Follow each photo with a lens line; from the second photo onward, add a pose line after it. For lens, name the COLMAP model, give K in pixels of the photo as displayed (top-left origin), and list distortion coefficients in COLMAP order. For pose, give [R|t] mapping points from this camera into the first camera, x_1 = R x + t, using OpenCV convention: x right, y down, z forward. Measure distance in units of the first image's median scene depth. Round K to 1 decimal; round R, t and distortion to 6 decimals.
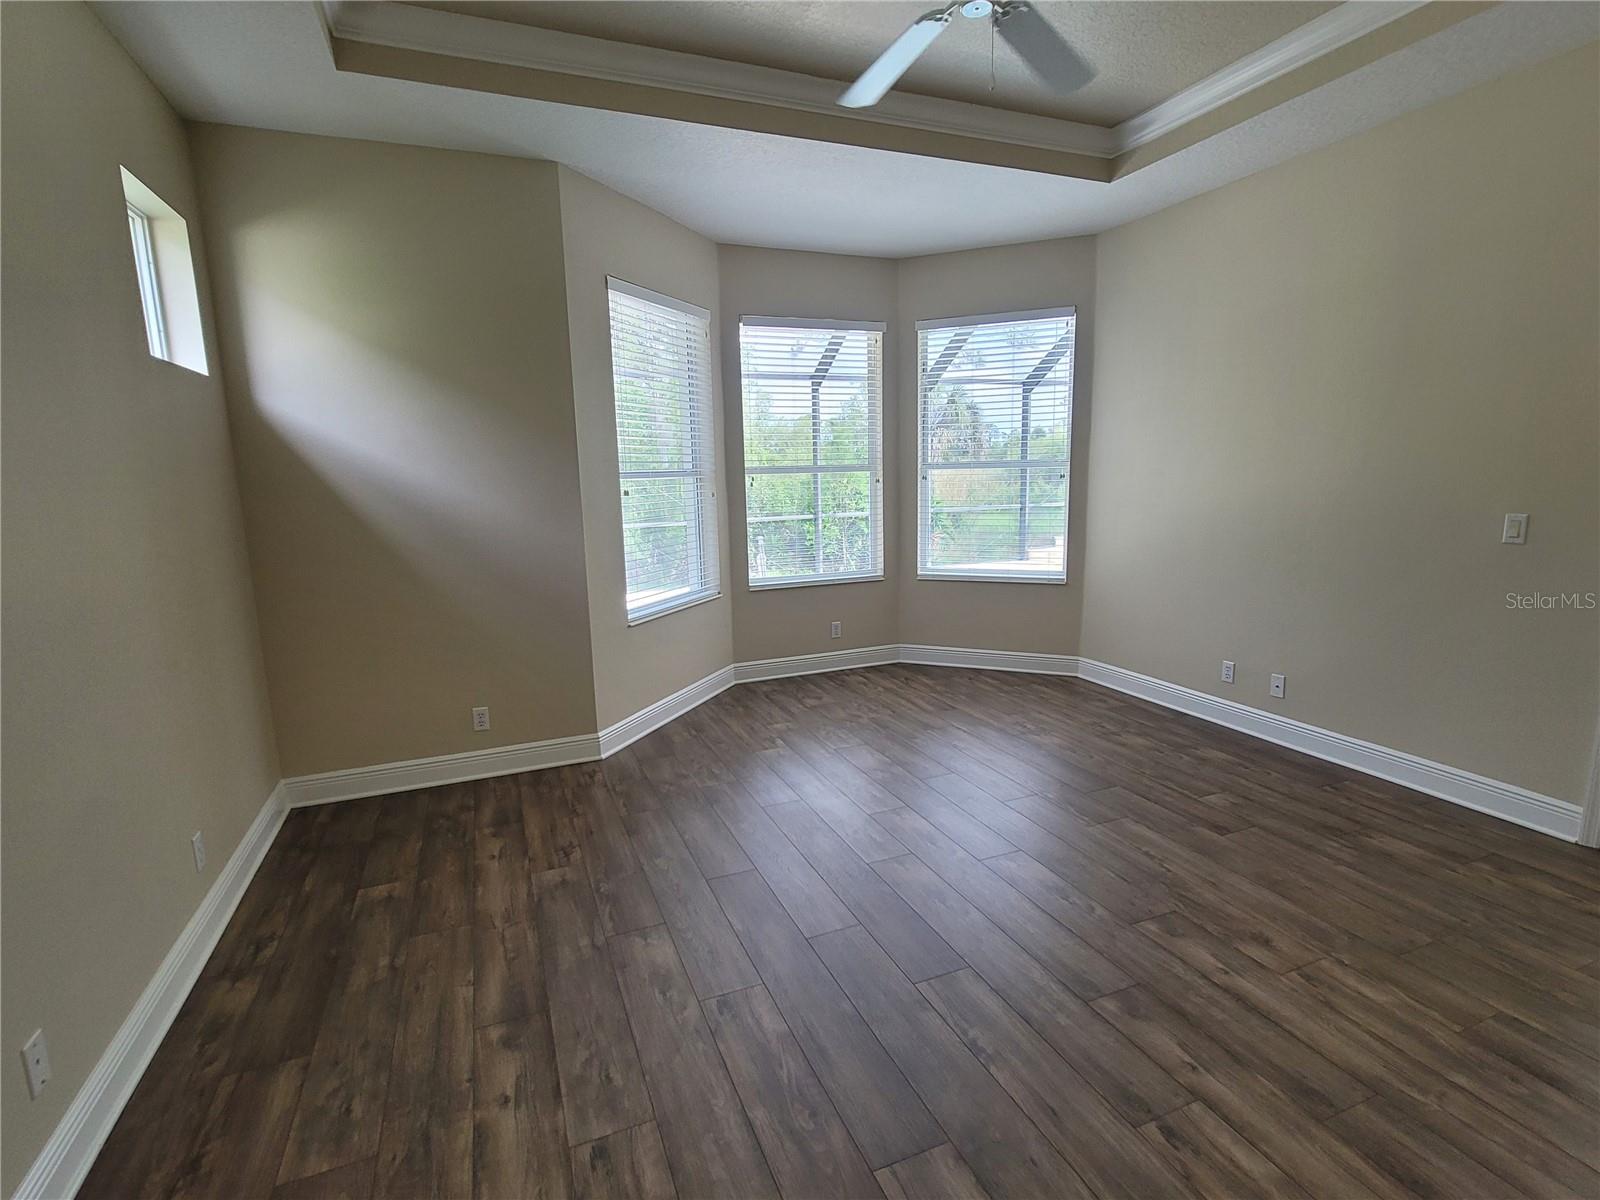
lens RADIAL K [[779.2, 0, 800.0], [0, 779.2, 600.0], [0, 0, 1]] dist [-0.004993, -0.000544]
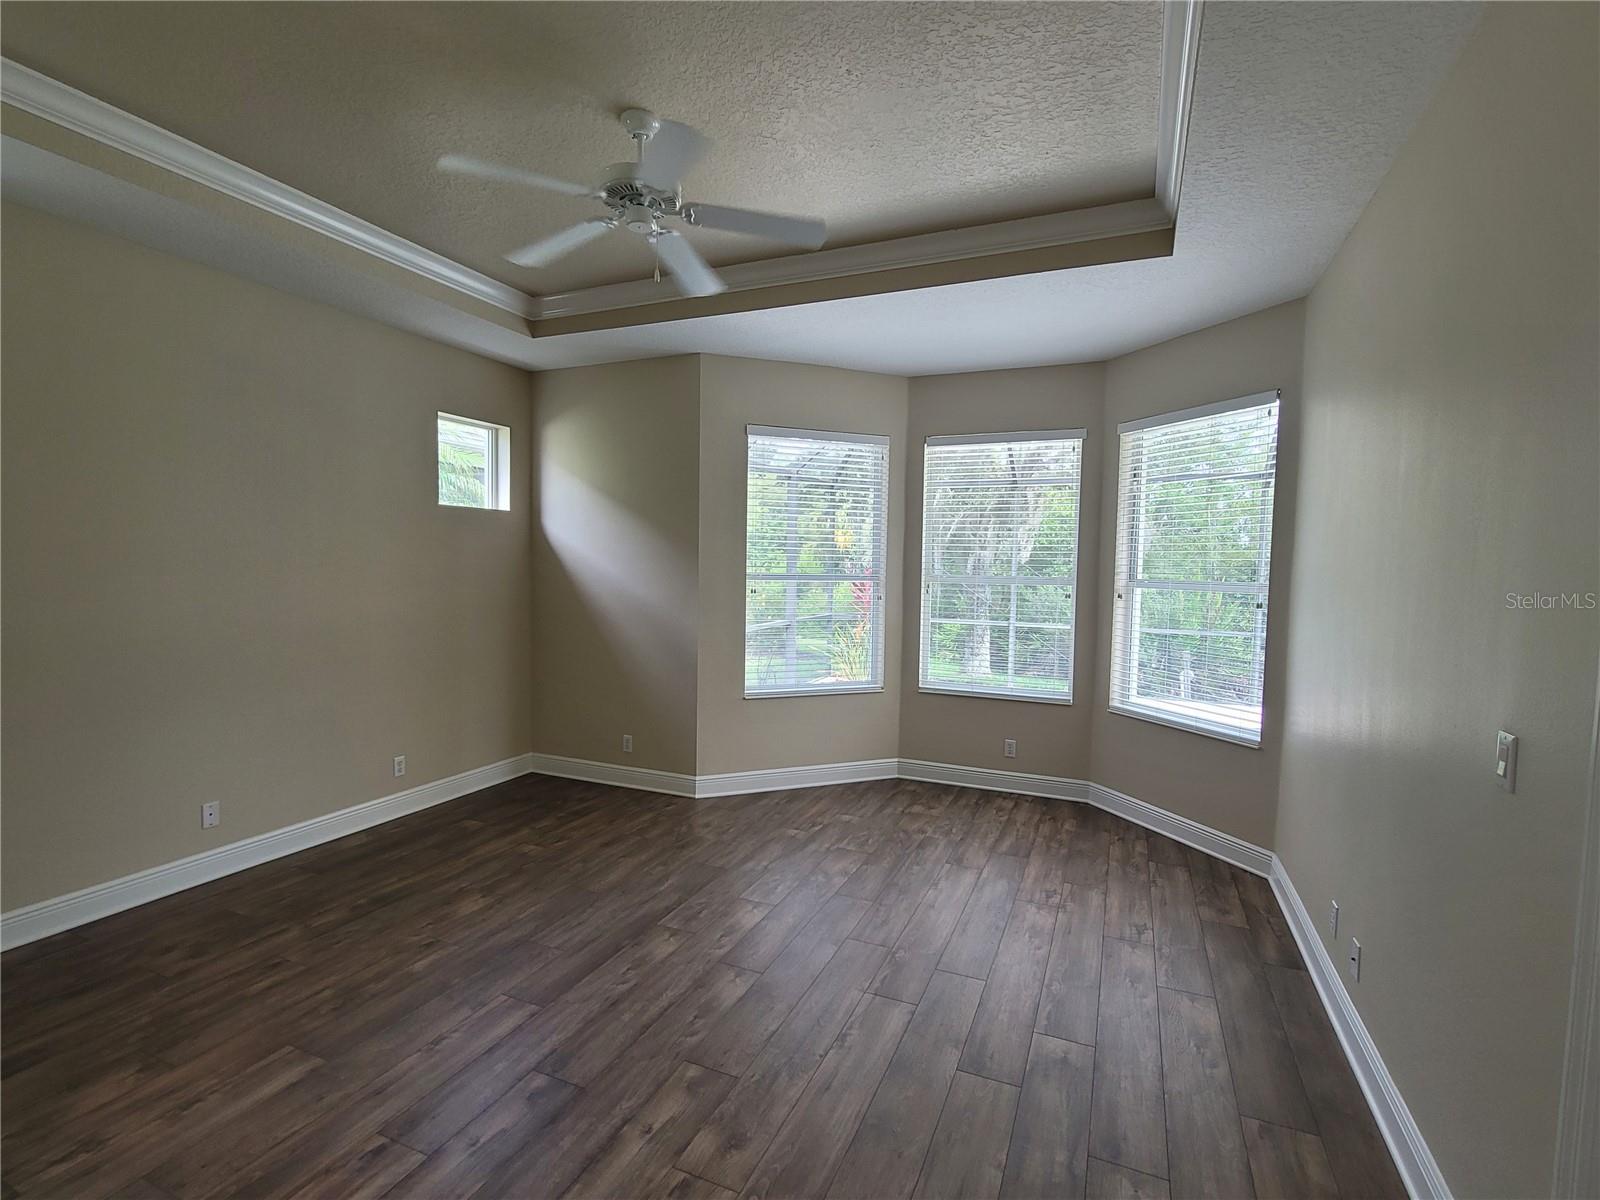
lens RADIAL K [[747.4, 0, 800.0], [0, 747.4, 600.0], [0, 0, 1]] dist [-0.002578, -0.000015]
pose [[0.699985, 0.070177, -0.710701, 0.713603], [-0.152903, 0.986811, -0.053156, -0.074929], [0.697597, 0.145877, 0.701483, 0.227284]]
